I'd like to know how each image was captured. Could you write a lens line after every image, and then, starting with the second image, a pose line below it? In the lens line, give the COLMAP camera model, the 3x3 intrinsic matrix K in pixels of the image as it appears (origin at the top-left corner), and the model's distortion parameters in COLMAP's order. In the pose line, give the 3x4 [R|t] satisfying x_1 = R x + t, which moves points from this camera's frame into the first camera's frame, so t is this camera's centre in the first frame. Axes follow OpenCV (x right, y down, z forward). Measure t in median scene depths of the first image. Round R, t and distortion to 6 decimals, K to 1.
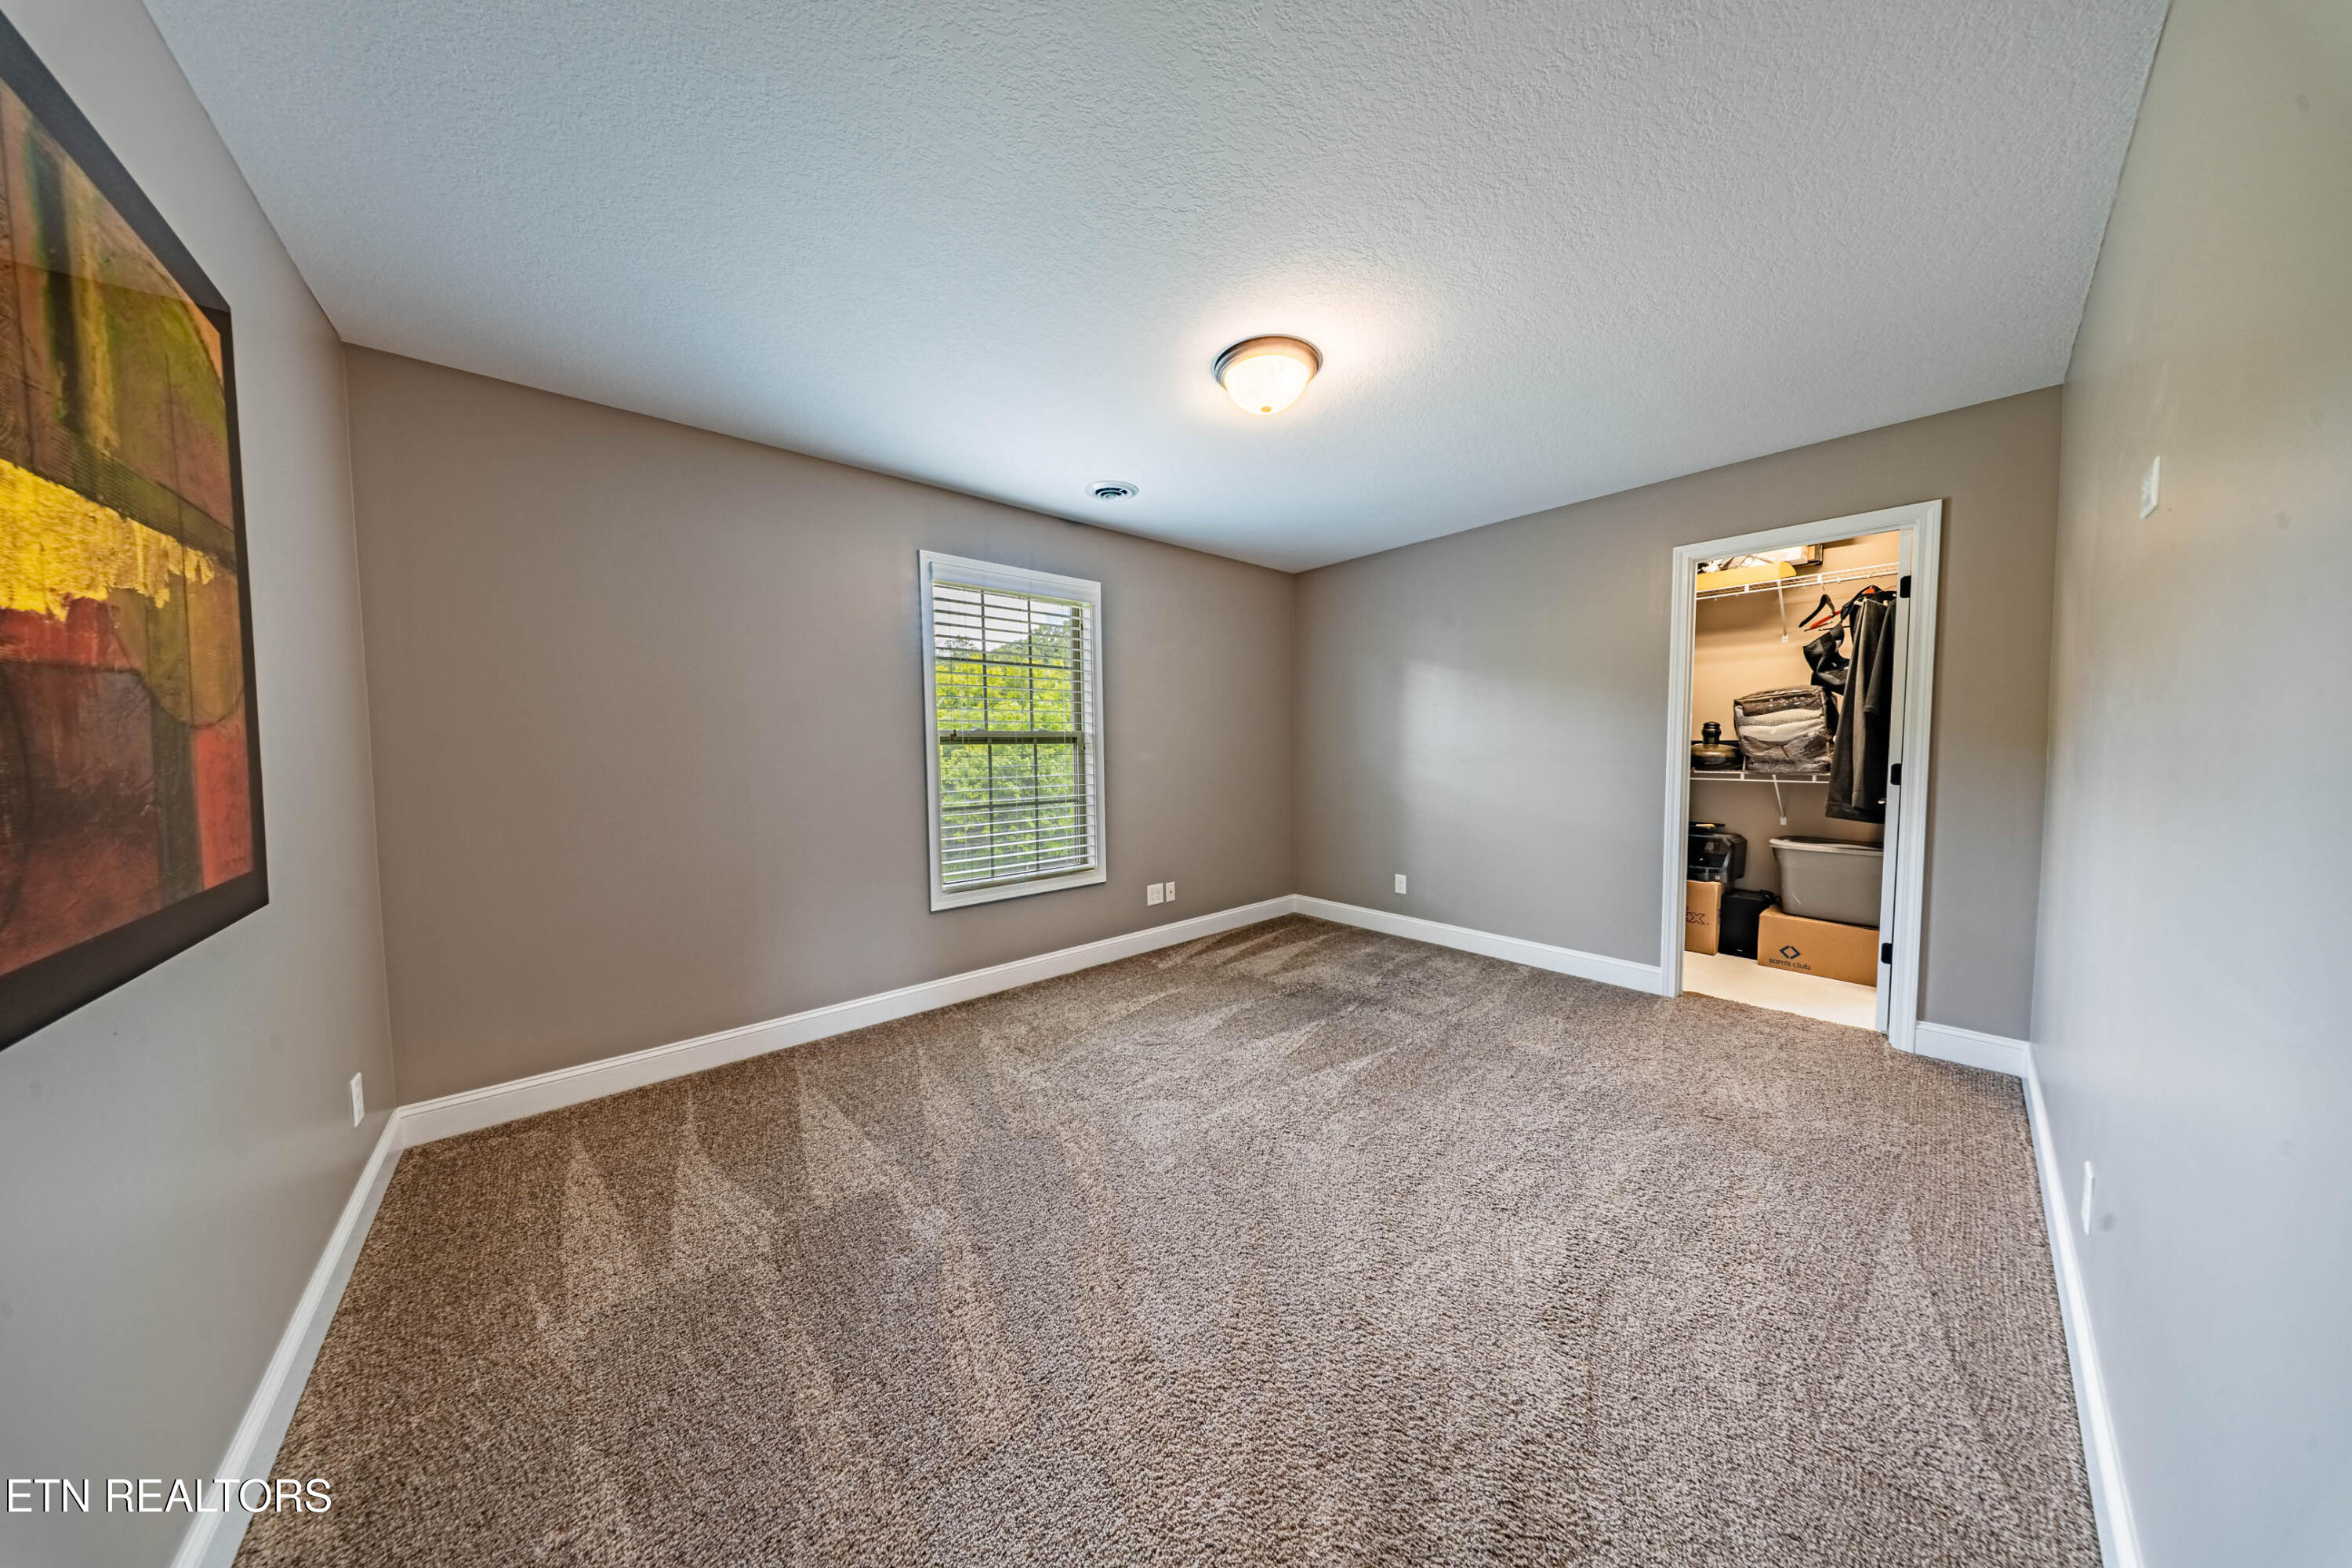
lens RADIAL K [[695.7, 0, 1177.9], [0, 695.7, 779.3], [0, 0, 1]] dist [-0.000087, -0.000095]
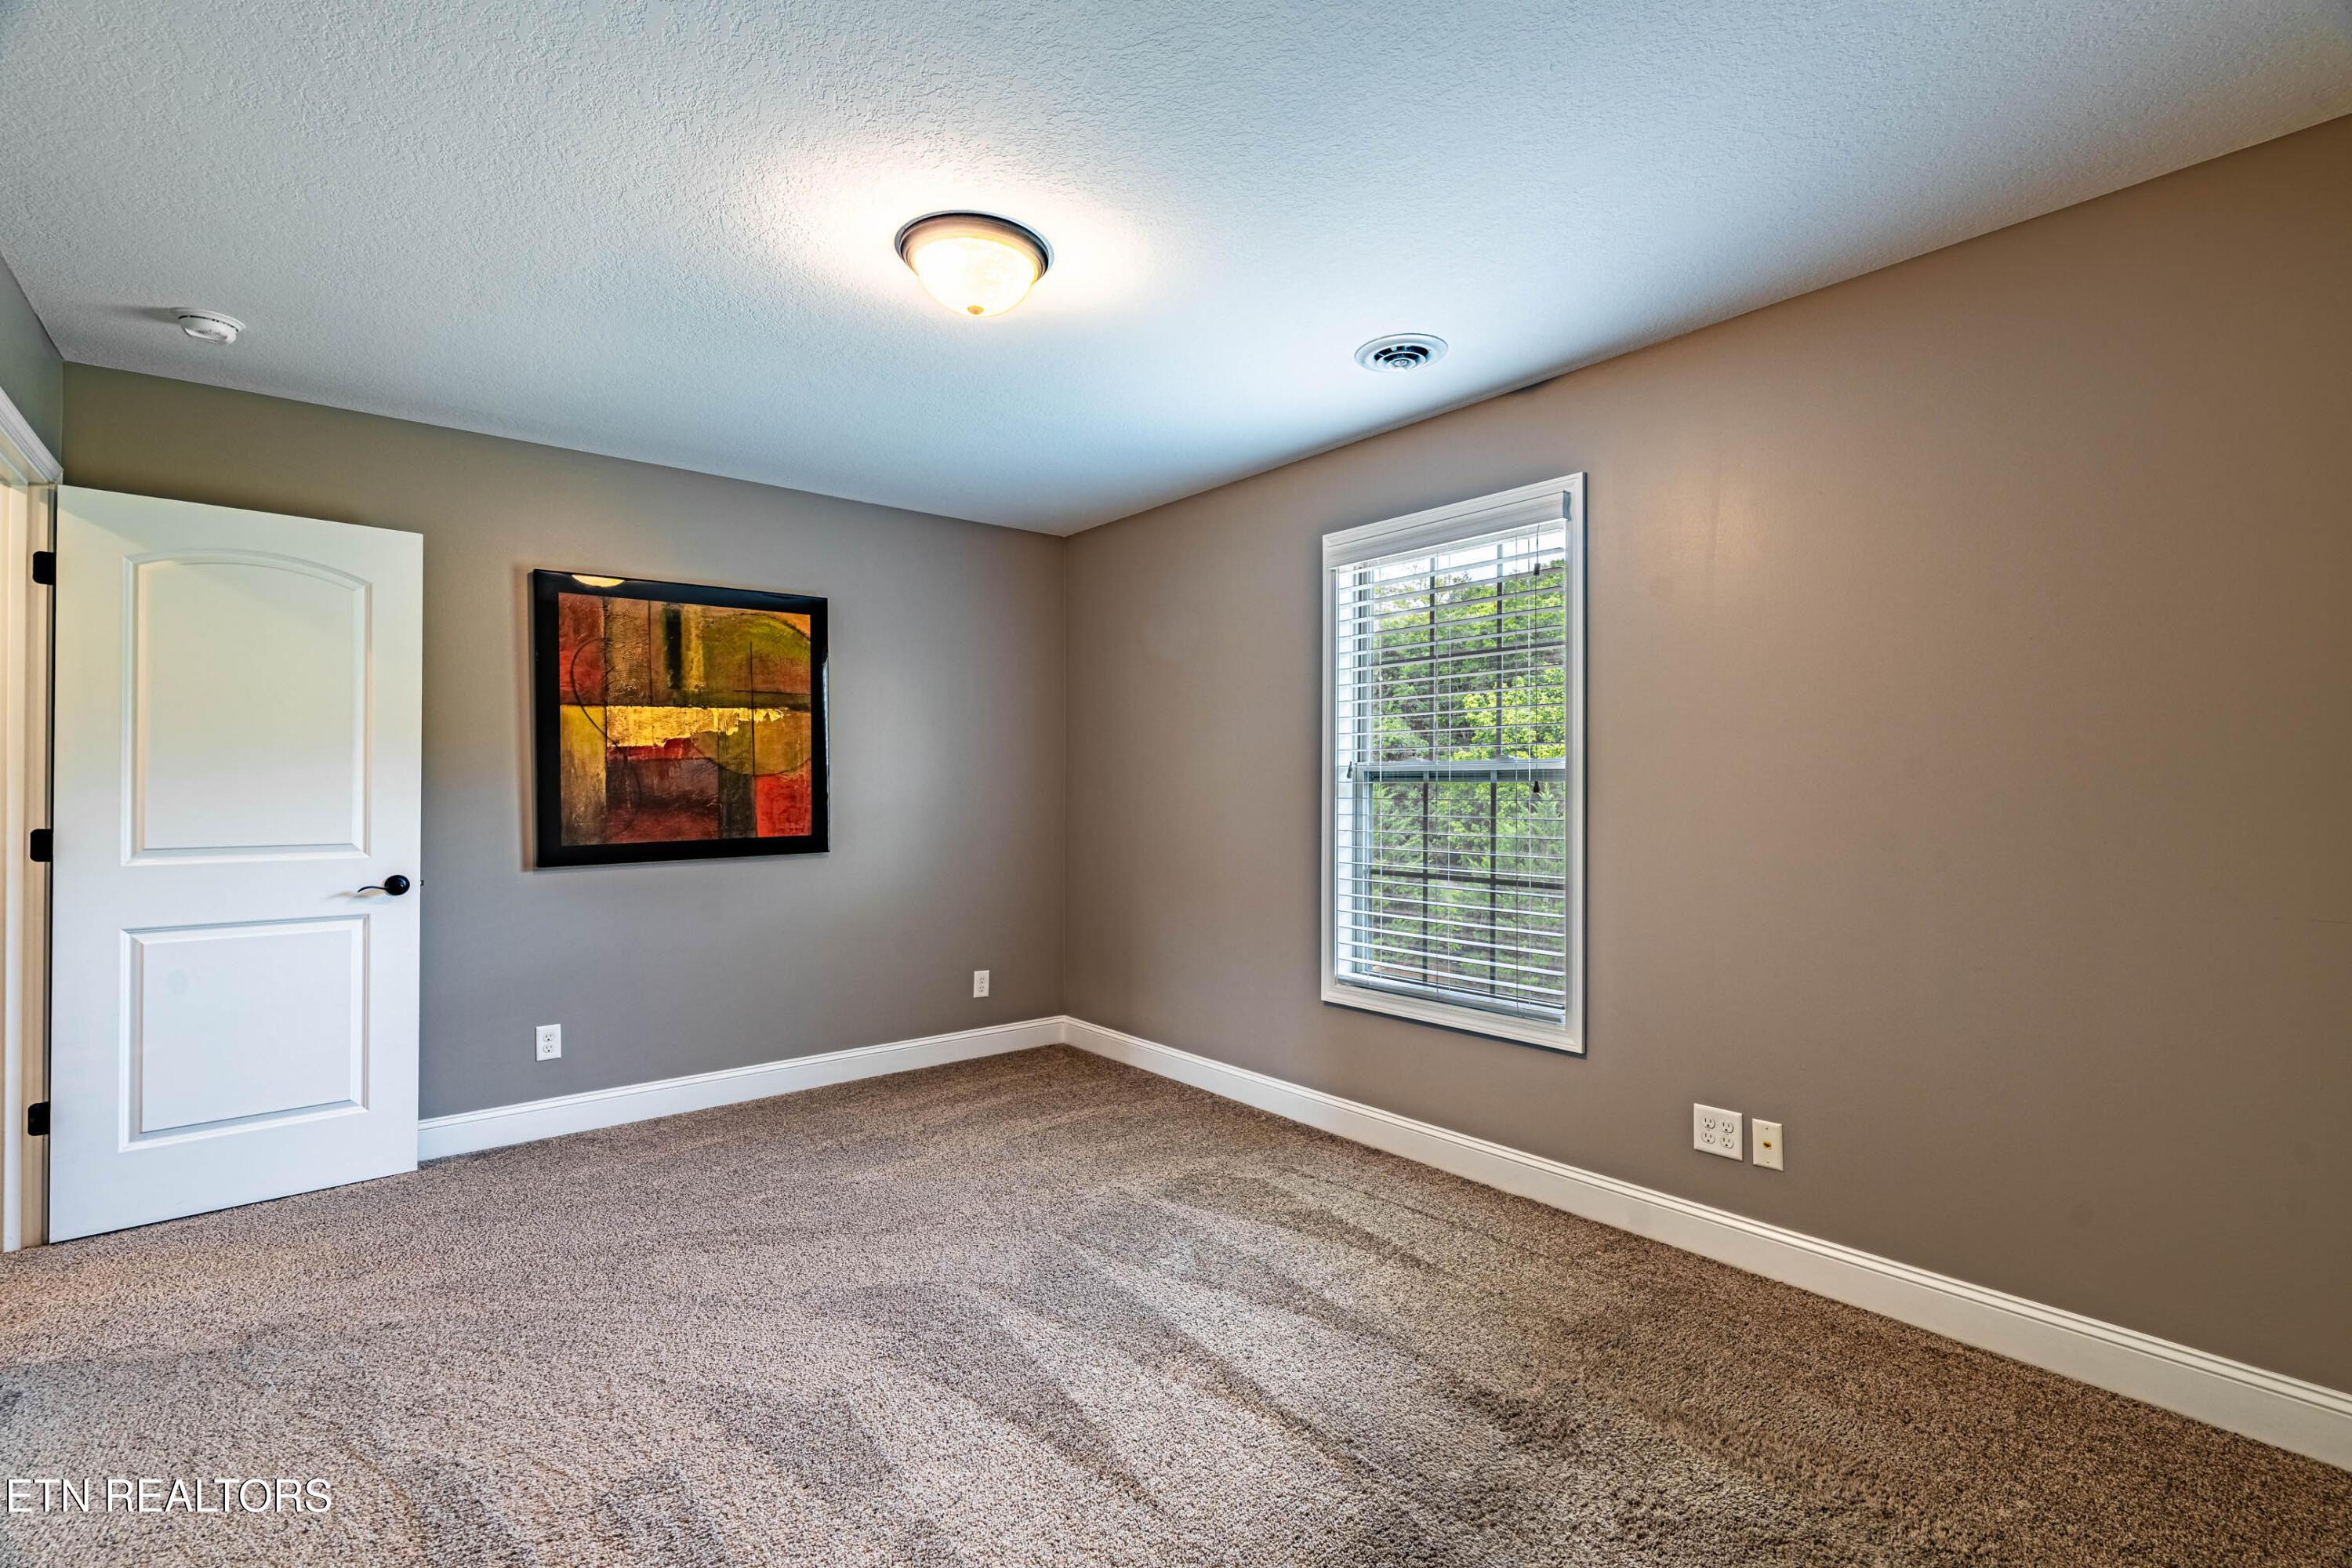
lens RADIAL K [[1081.7, 0, 1174.0], [0, 1081.7, 793.0], [0, 0, 1]] dist [-0.000684, 0.000210]
pose [[-0.049985, 0.017571, -0.998595, 0.948826], [-0.048728, 0.998612, 0.020010, -0.060340], [0.997561, 0.049660, -0.049059, 0.997868]]
